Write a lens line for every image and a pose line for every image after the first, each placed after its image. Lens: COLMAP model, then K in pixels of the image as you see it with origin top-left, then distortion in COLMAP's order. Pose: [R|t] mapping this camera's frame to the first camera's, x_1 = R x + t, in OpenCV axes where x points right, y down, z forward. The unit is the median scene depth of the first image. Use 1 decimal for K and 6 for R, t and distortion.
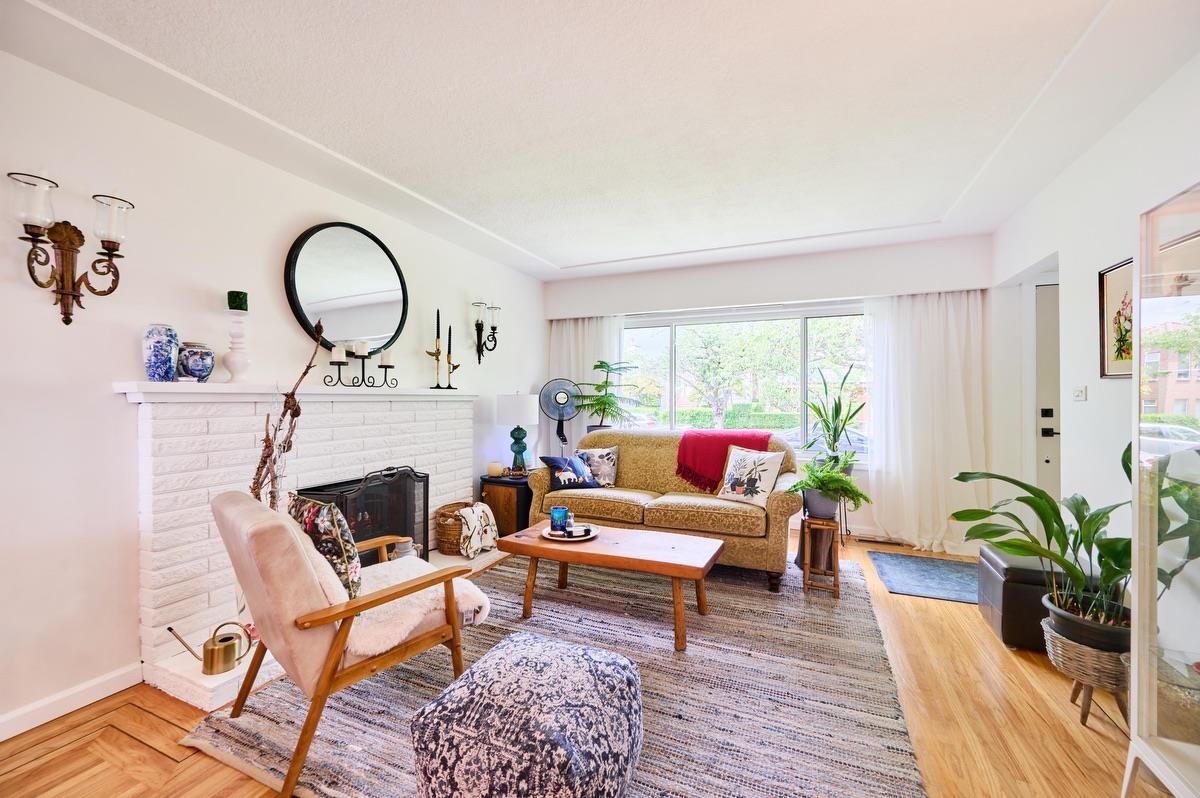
lens RADIAL K [[474.9, 0, 612.0], [0, 474.9, 397.9], [0, 0, 1]] dist [0.005971, -0.001217]
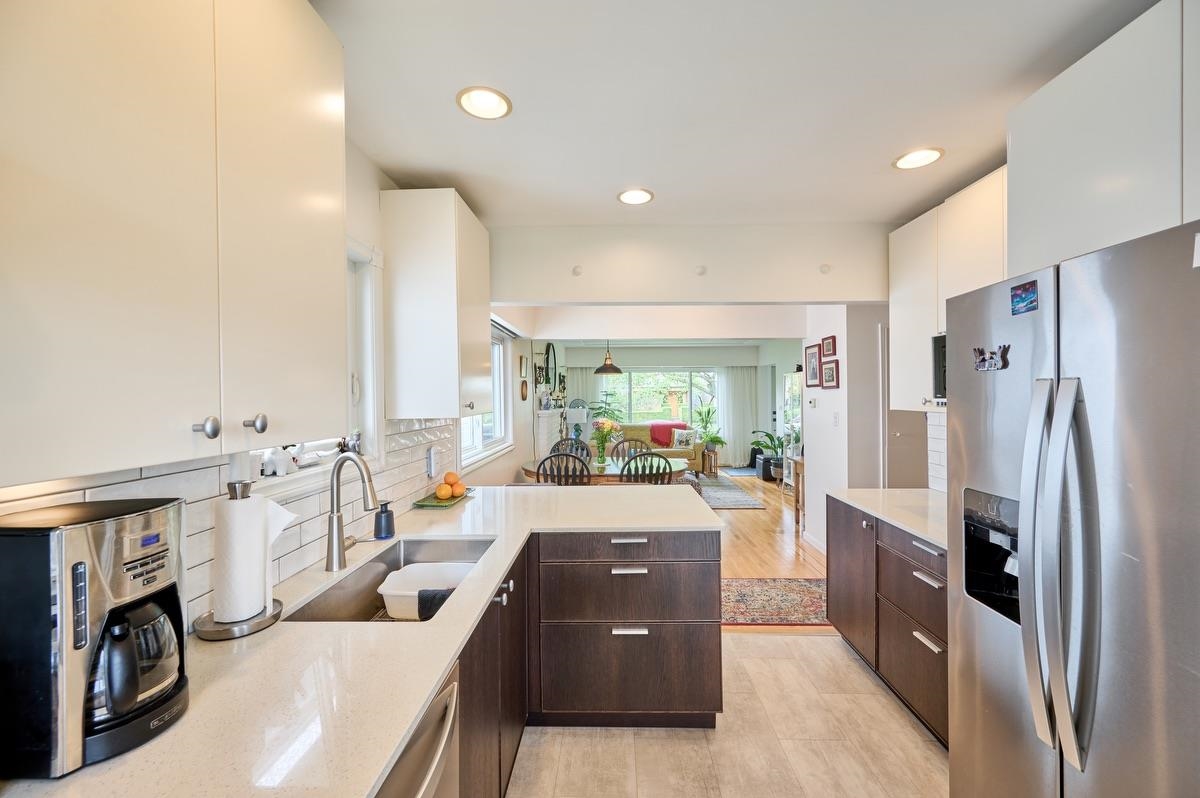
lens RADIAL K [[474.9, 0, 609.7], [0, 474.9, 398.3], [0, 0, 1]] dist [0.005971, -0.001217]
pose [[0.928943, -0.007963, 0.370136, -1.542157], [0.008994, 0.999959, -0.001060, -0.090635], [-0.370113, 0.004314, 0.928977, -1.869078]]
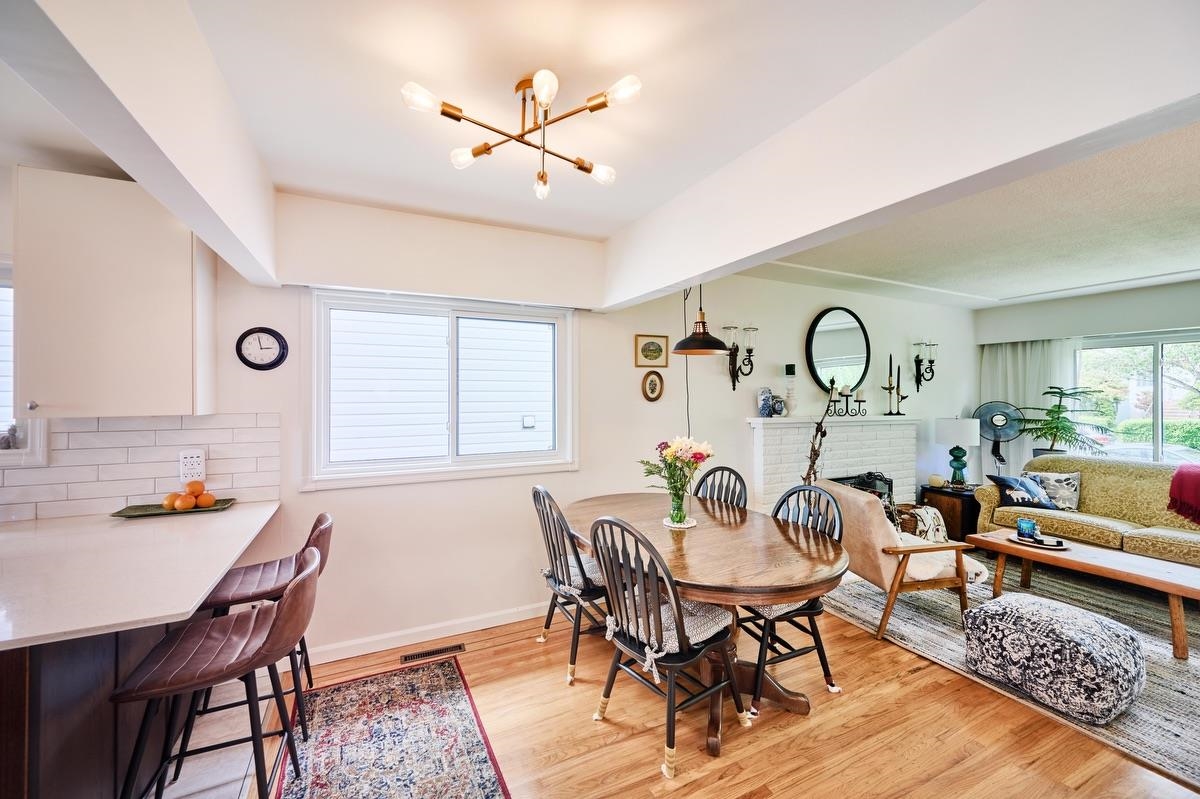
lens RADIAL K [[482.6, 0, 599.3], [0, 482.6, 393.3], [0, 0, 1]] dist [-0.001424, 0.001255]
pose [[0.754676, -0.000349, -0.656098, -0.151774], [-0.004320, 0.999976, -0.005500, -0.103705], [0.656084, 0.006985, 0.754656, -0.819149]]
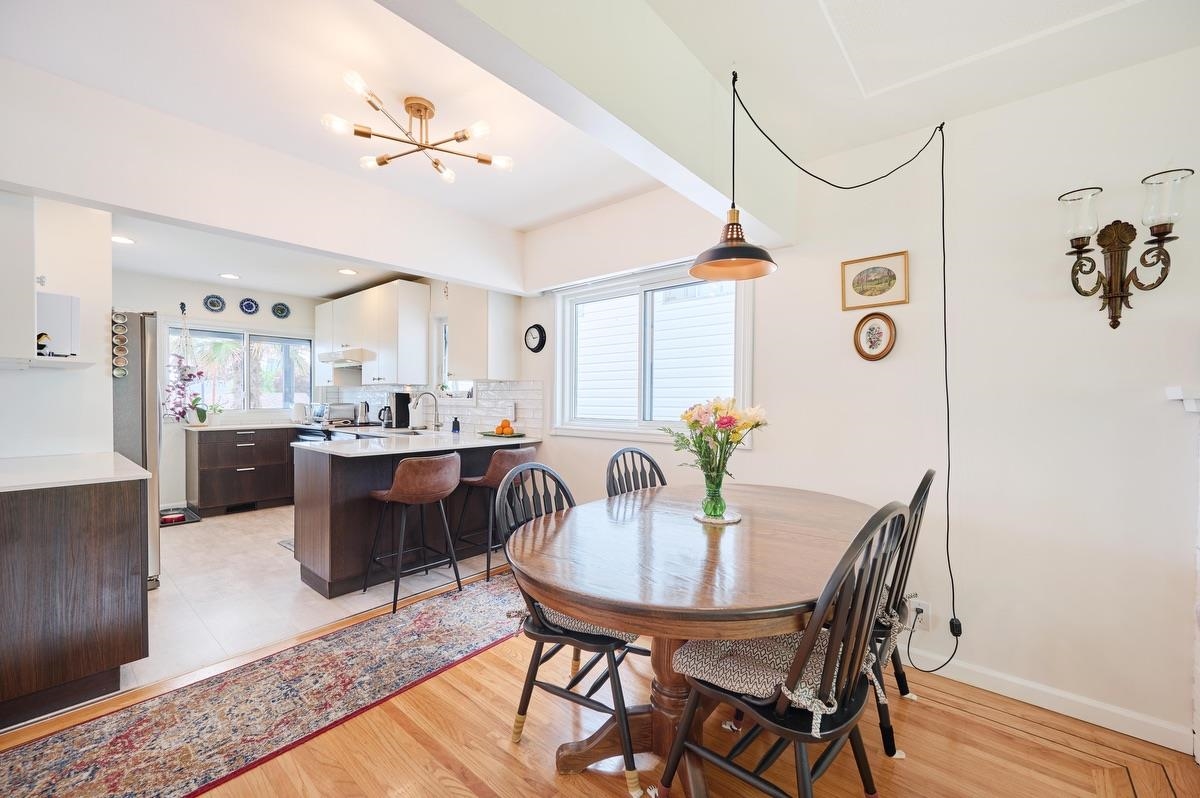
lens RADIAL K [[474.9, 0, 595.4], [0, 474.9, 407.3], [0, 0, 1]] dist [0.005971, -0.001217]
pose [[-0.301582, 0.018298, -0.953265, 0.077344], [-0.009838, 0.999703, 0.022302, -0.004525], [0.953389, 0.016104, -0.301313, 0.239669]]
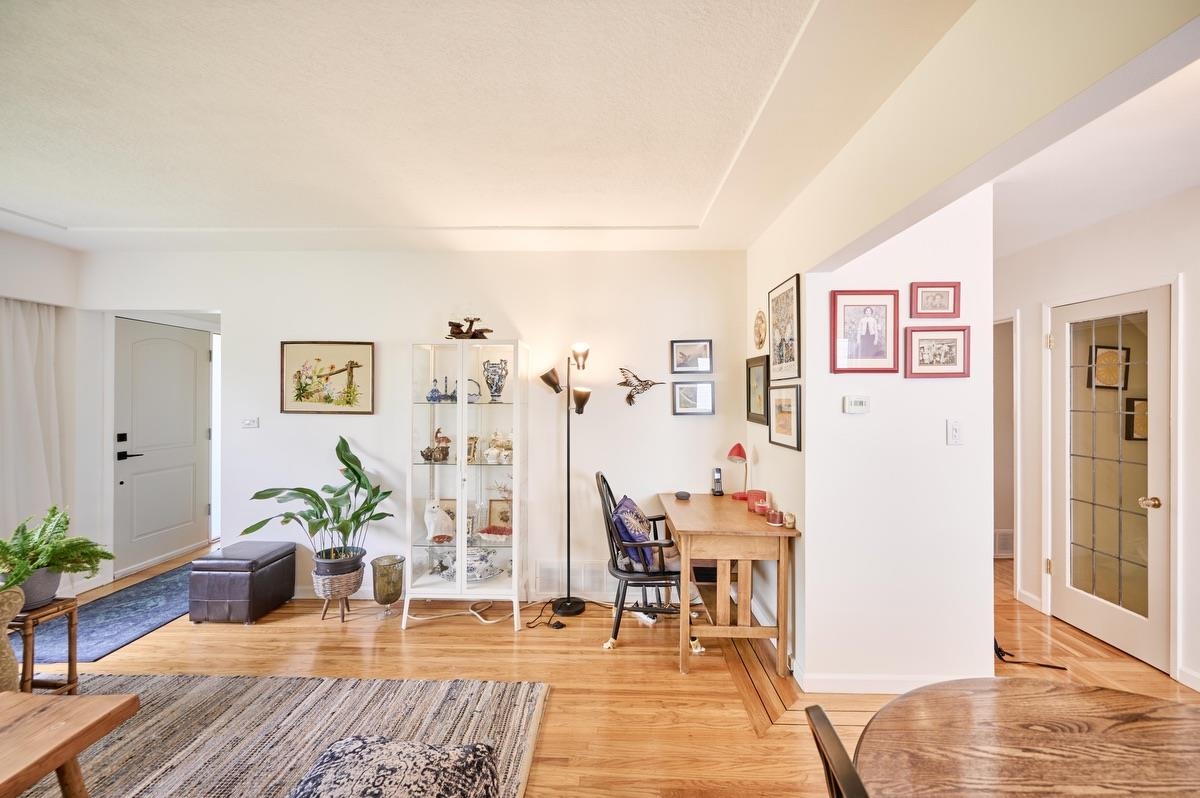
lens RADIAL K [[474.9, 0, 598.8], [0, 474.9, 395.9], [0, 0, 1]] dist [0.005971, -0.001217]
pose [[-0.366988, 0.003493, 0.930219, -0.697952], [0.002157, 0.999993, -0.002904, -0.083199], [-0.930223, 0.000941, -0.366993, 0.590798]]
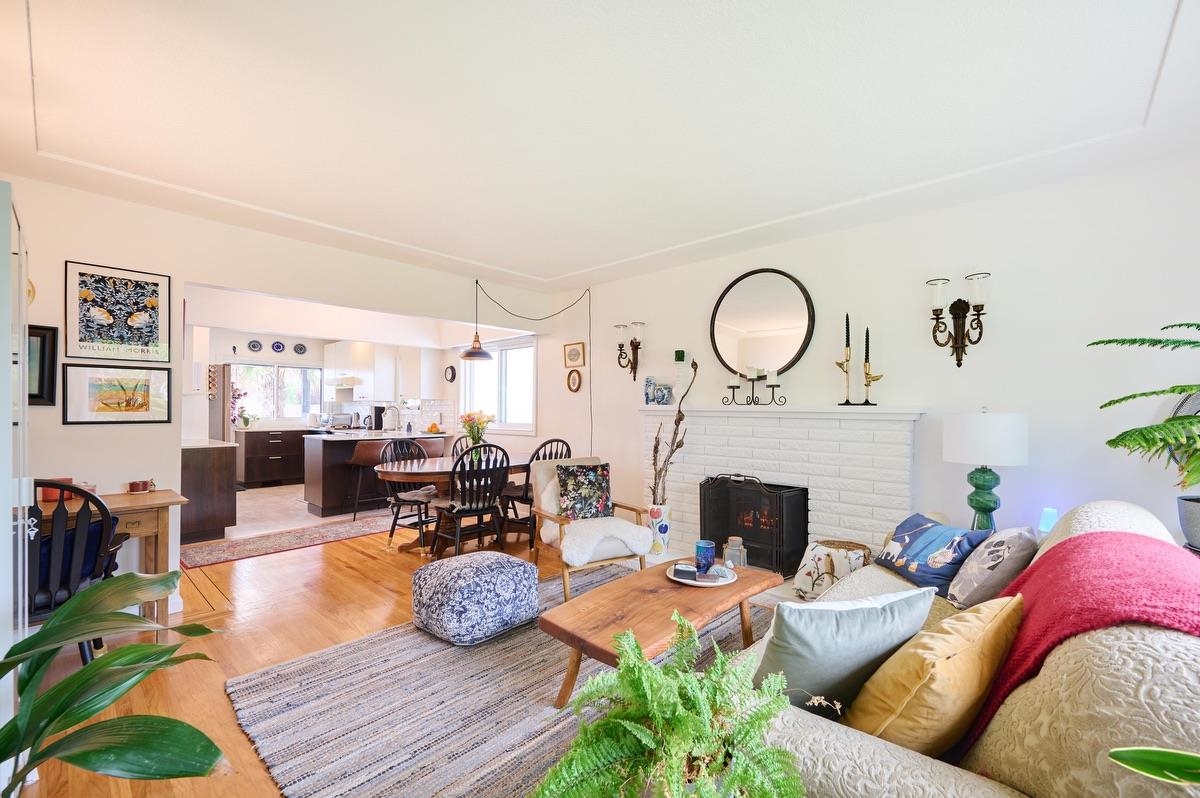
lens RADIAL K [[474.9, 0, 611.0], [0, 474.9, 411.7], [0, 0, 1]] dist [0.005971, -0.001217]
pose [[-0.311348, 0.004361, -0.950286, 0.914858], [-0.008379, 0.999938, 0.007334, -0.015353], [0.950259, 0.010246, -0.311292, 1.318152]]
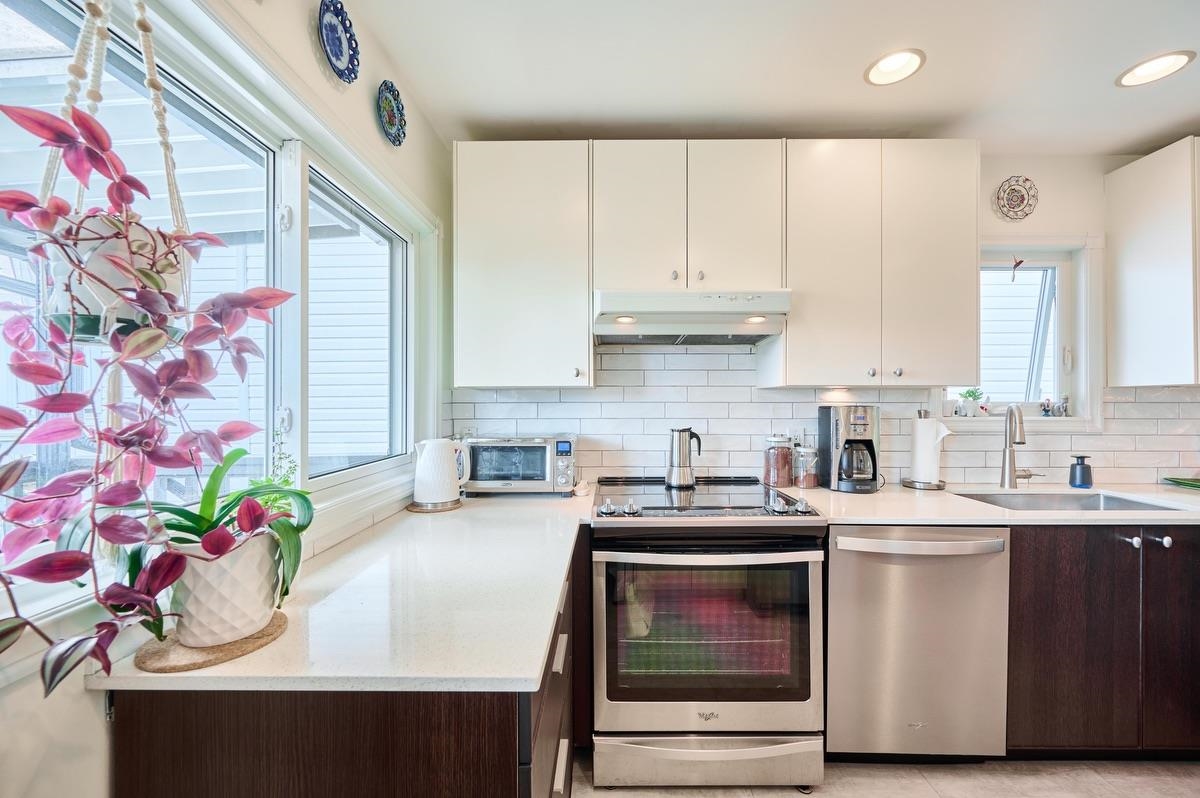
lens RADIAL K [[474.9, 0, 607.1], [0, 474.9, 400.9], [0, 0, 1]] dist [0.005971, -0.001217]
pose [[0.398465, 0.002861, -0.917179, -1.122694], [-0.004054, 0.999991, 0.001359, -0.025045], [0.917175, 0.003177, 0.398473, -2.189658]]
